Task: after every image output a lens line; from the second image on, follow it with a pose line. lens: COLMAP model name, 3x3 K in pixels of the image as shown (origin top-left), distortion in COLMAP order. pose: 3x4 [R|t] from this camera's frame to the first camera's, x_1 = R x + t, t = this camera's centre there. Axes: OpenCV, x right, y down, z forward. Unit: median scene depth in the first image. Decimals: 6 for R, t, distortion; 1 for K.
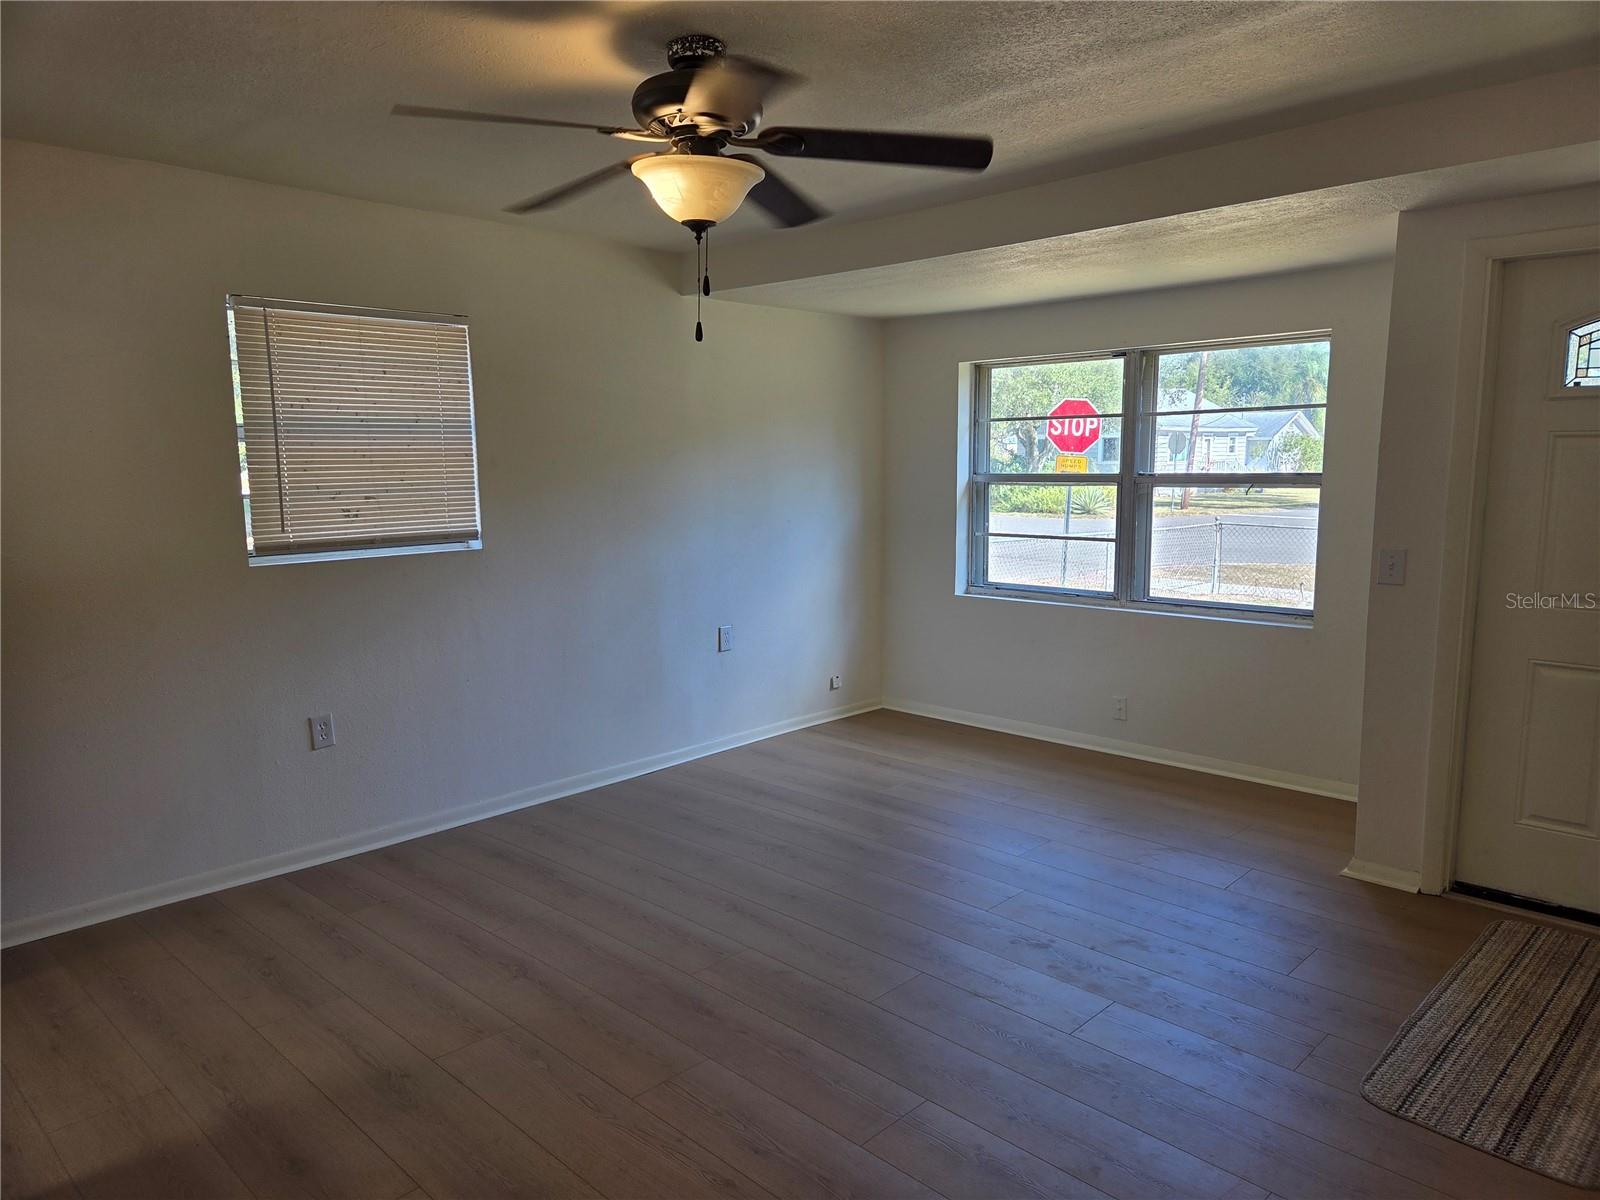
lens RADIAL K [[1081.3, 0, 782.6], [0, 1081.3, 601.0], [0, 0, 1]] dist [0.066965, -0.059274]
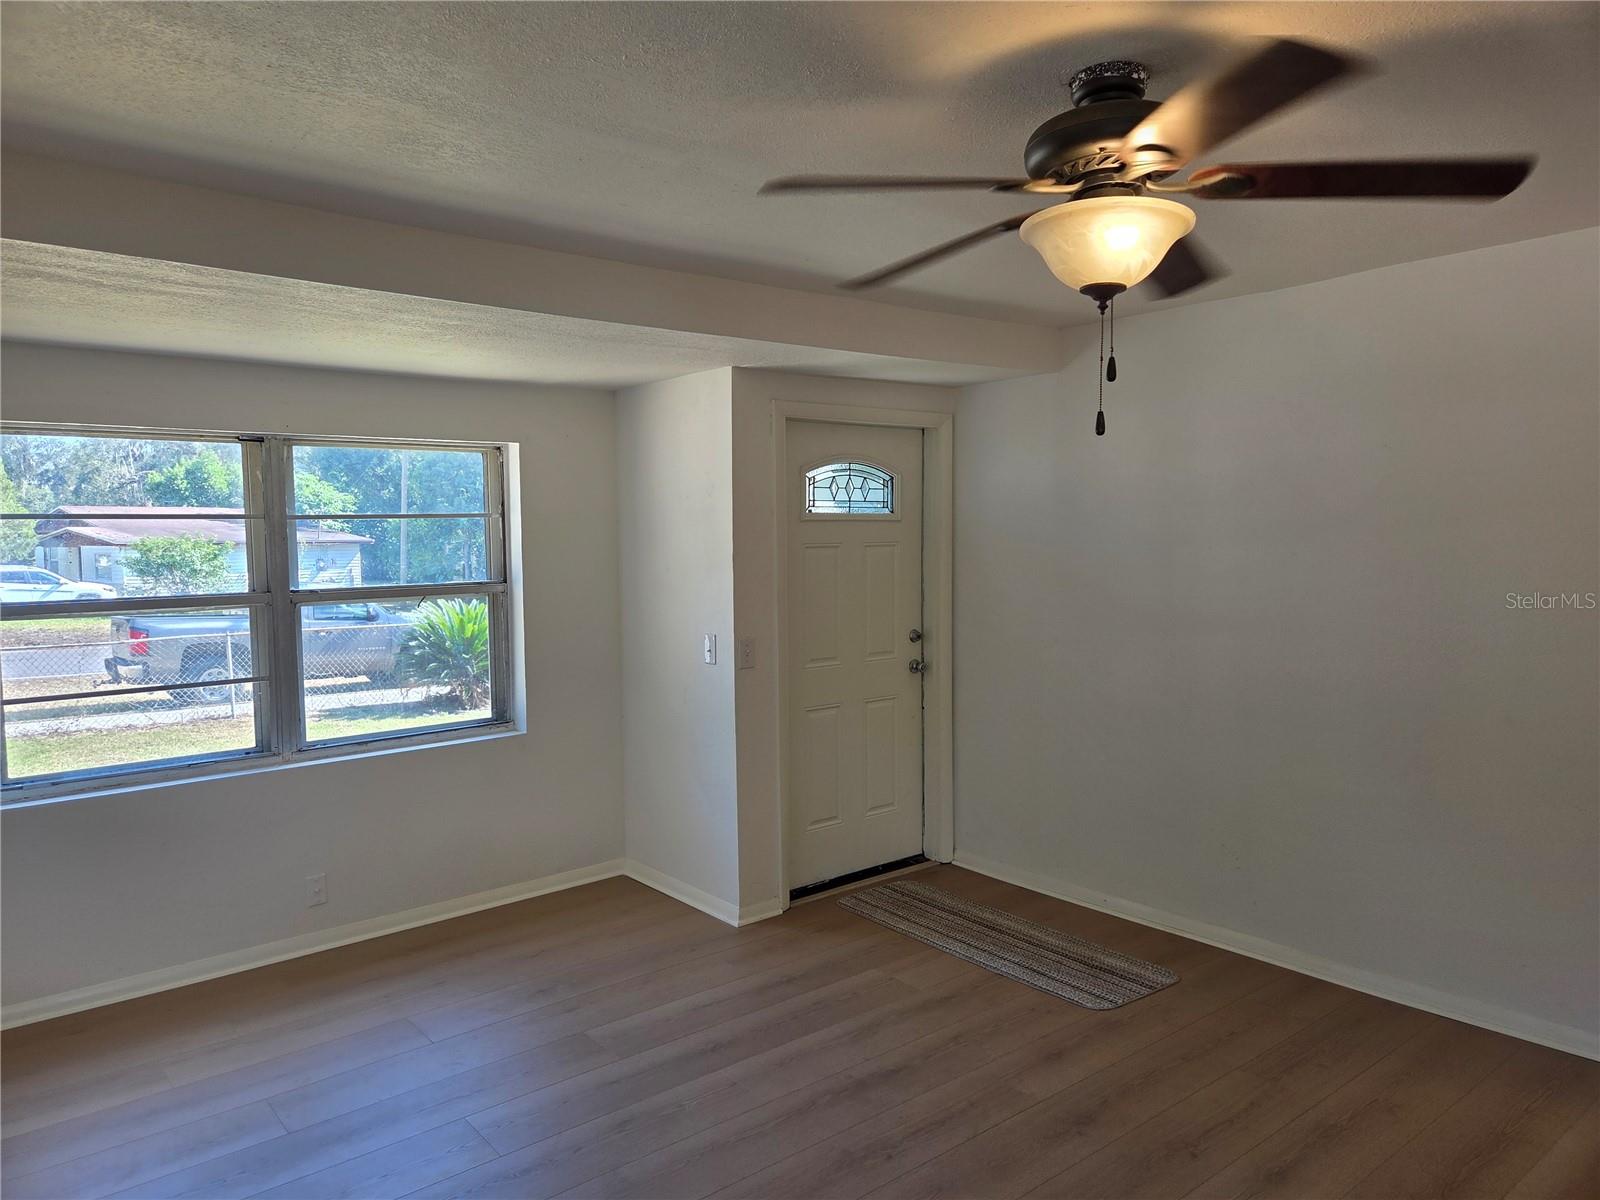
lens RADIAL K [[1081.3, 0, 786.2], [0, 1081.3, 595.4], [0, 0, 1]] dist [0.066965, -0.059274]
pose [[0.103764, -0.052689, 0.993205, -0.657201], [0.144364, 0.988819, 0.037374, -0.140933], [-0.984069, 0.139505, 0.110210, 0.862424]]
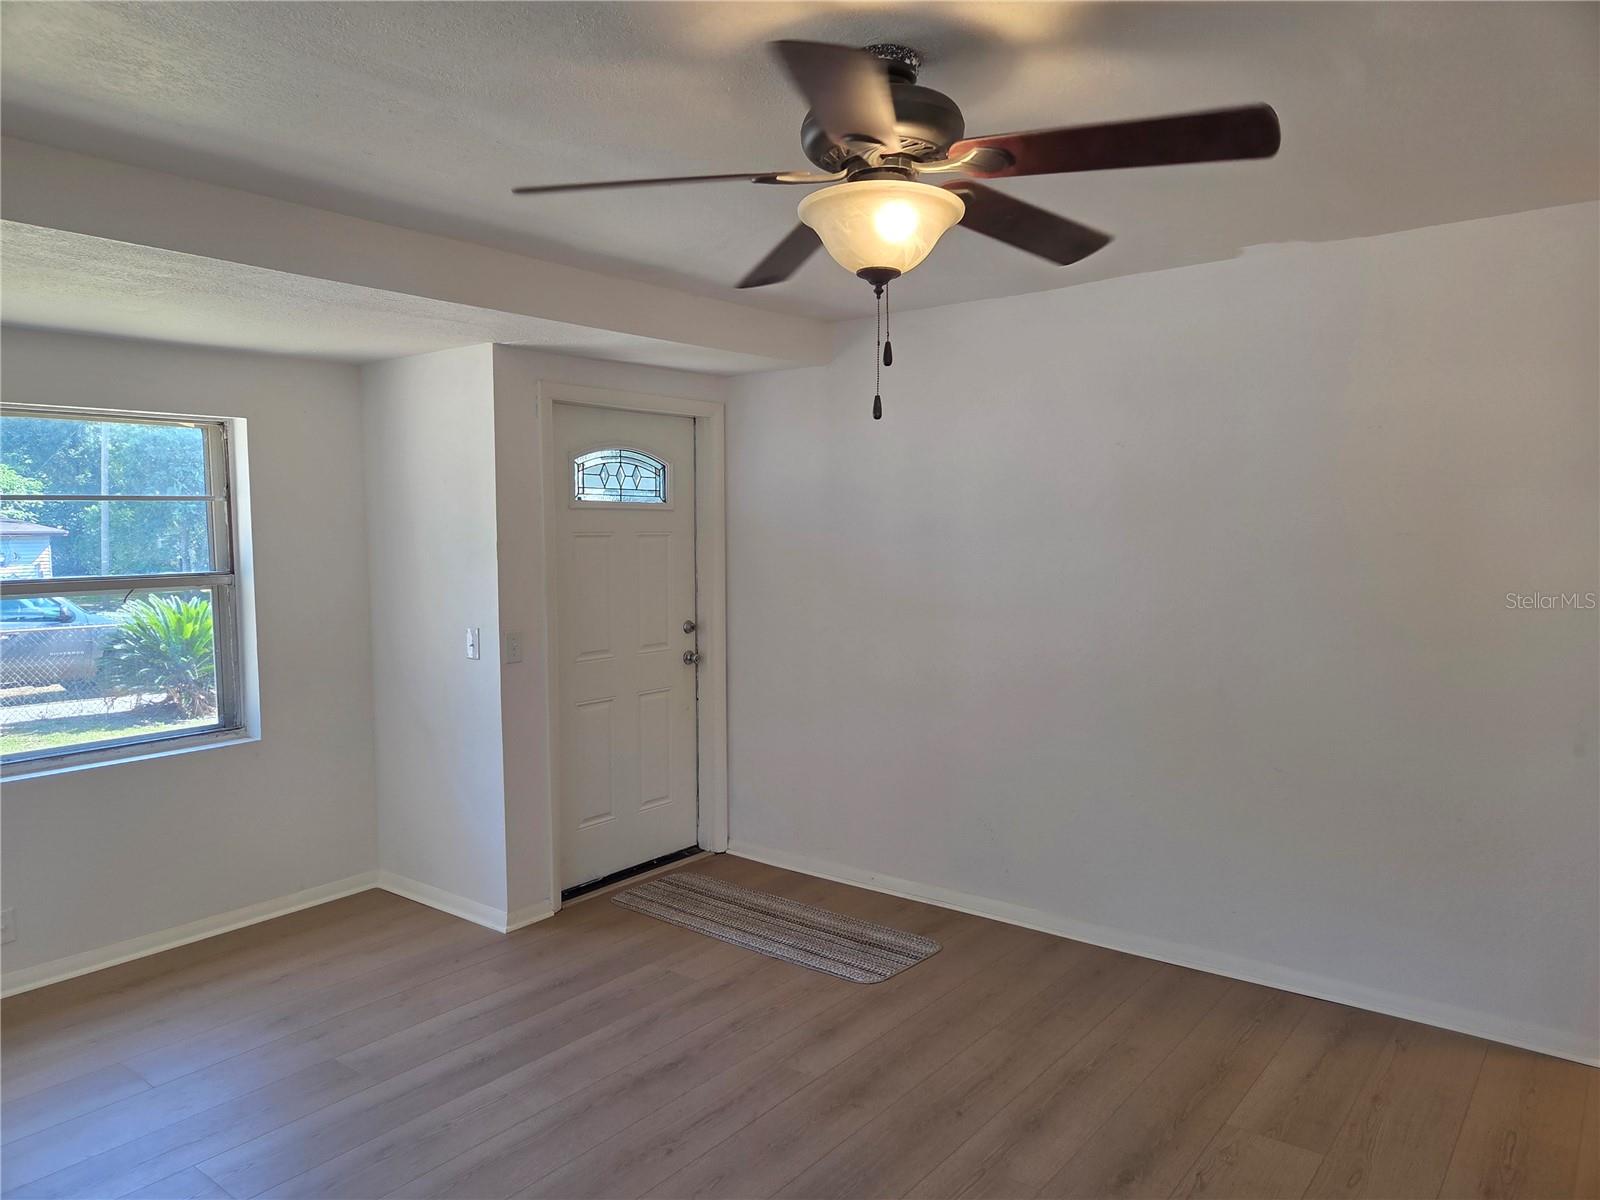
lens RADIAL K [[1081.3, 0, 793.3], [0, 1081.3, 610.7], [0, 0, 1]] dist [0.066965, -0.059274]
pose [[-0.116096, -0.070526, 0.990731, -0.640337], [0.138982, 0.986509, 0.086511, -0.134367], [-0.983466, 0.147737, -0.104728, 0.870936]]
